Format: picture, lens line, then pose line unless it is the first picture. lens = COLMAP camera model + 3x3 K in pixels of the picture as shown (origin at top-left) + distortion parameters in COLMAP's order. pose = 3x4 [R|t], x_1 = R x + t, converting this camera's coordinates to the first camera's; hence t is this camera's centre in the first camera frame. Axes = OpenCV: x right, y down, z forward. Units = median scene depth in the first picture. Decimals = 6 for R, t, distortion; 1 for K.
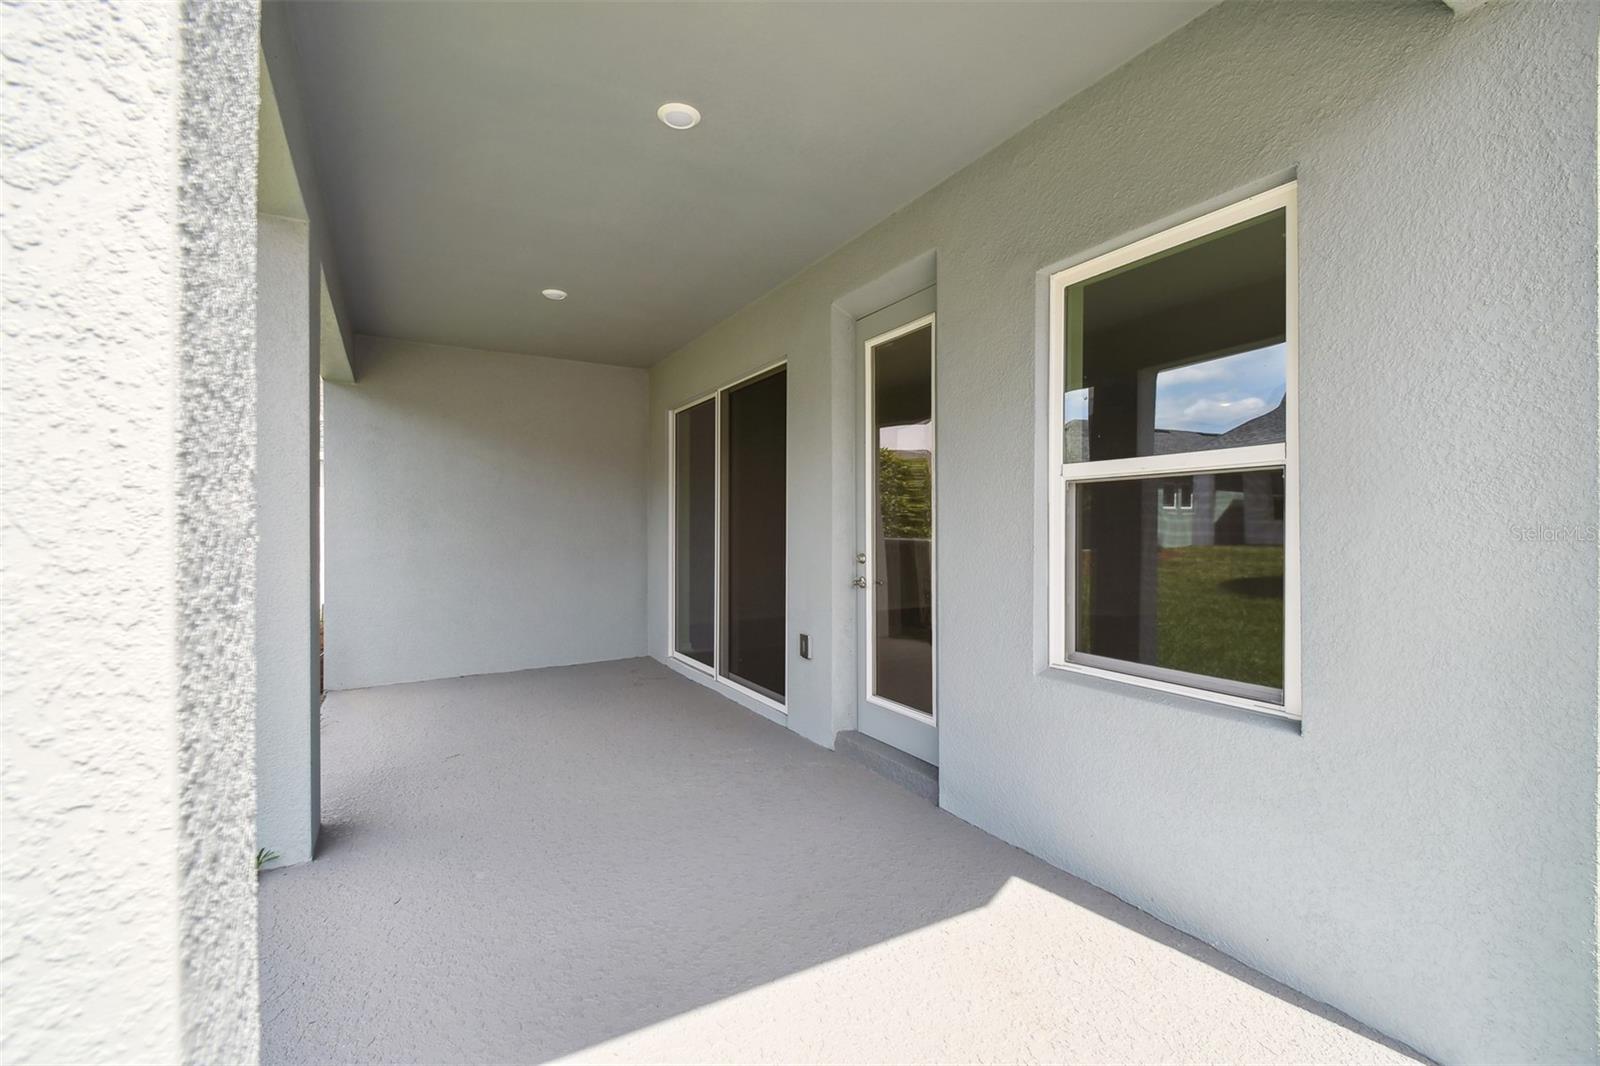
lens RADIAL K [[706.9, 0, 788.9], [0, 706.9, 525.4], [0, 0, 1]] dist [0.000508, -0.011241]
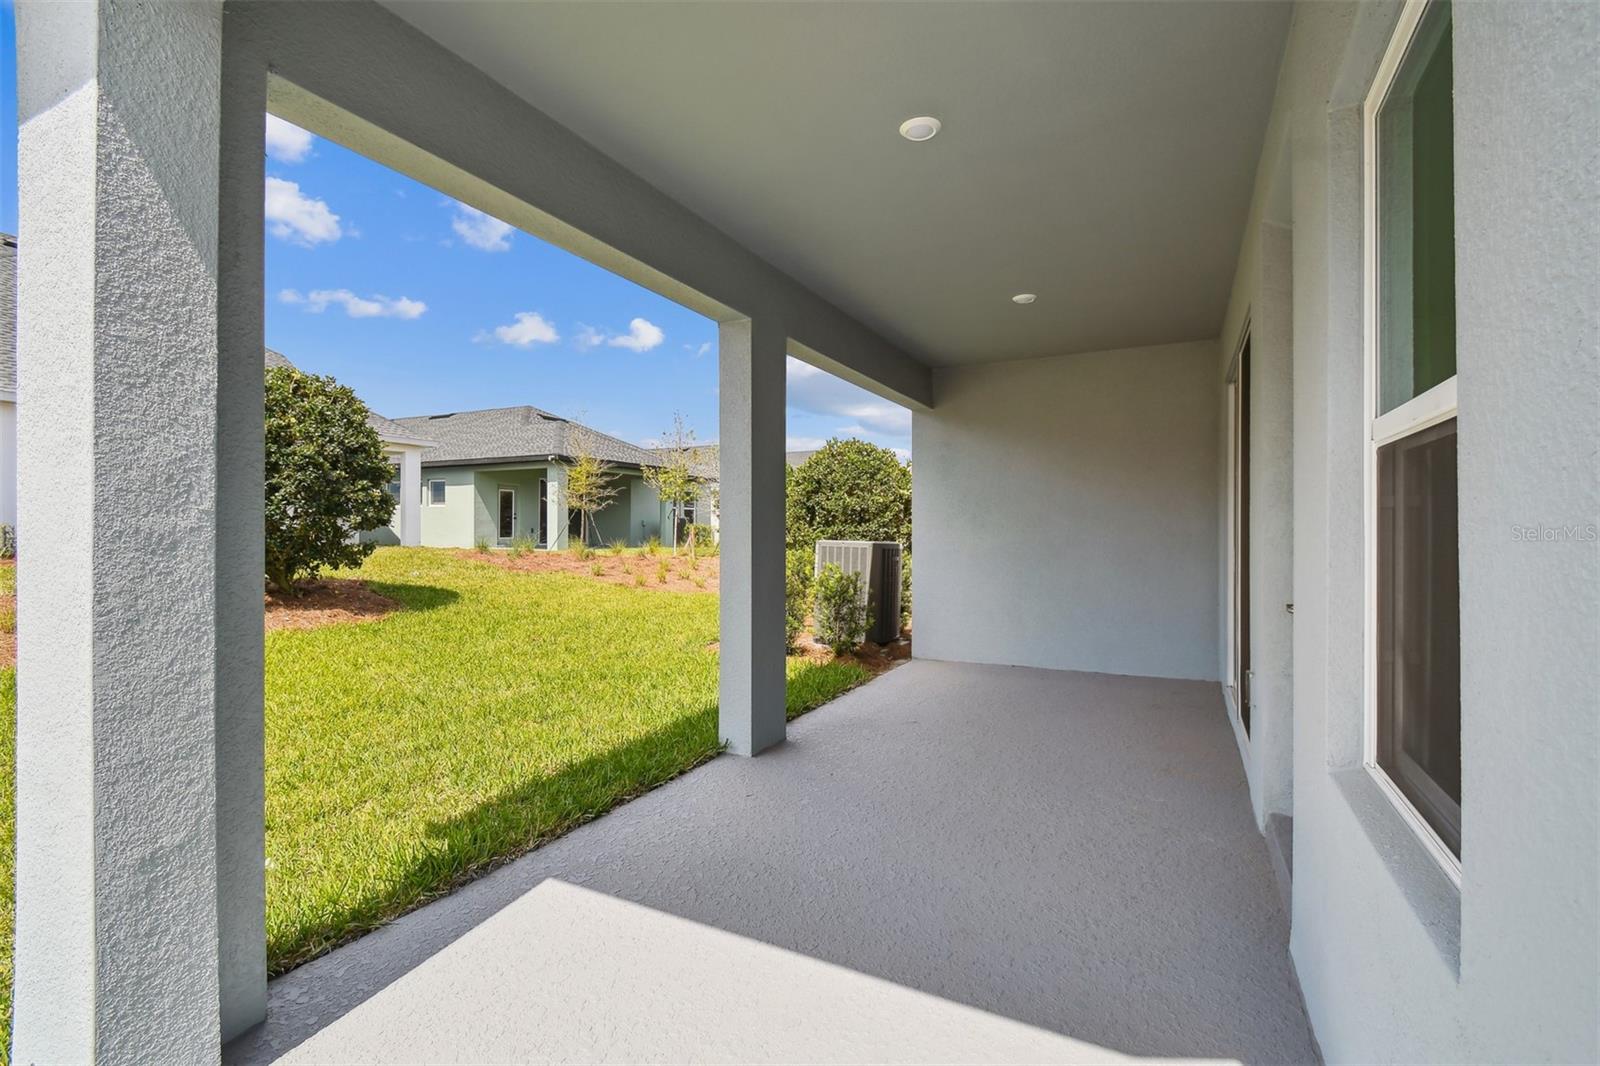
lens RADIAL K [[706.9, 0, 788.9], [0, 706.9, 525.4], [0, 0, 1]] dist [0.000508, -0.011241]
pose [[0.545313, 0.003579, -0.838225, 0.417732], [-0.004732, 0.999988, 0.001191, -0.000135], [0.838219, 0.003317, 0.545323, 0.199134]]
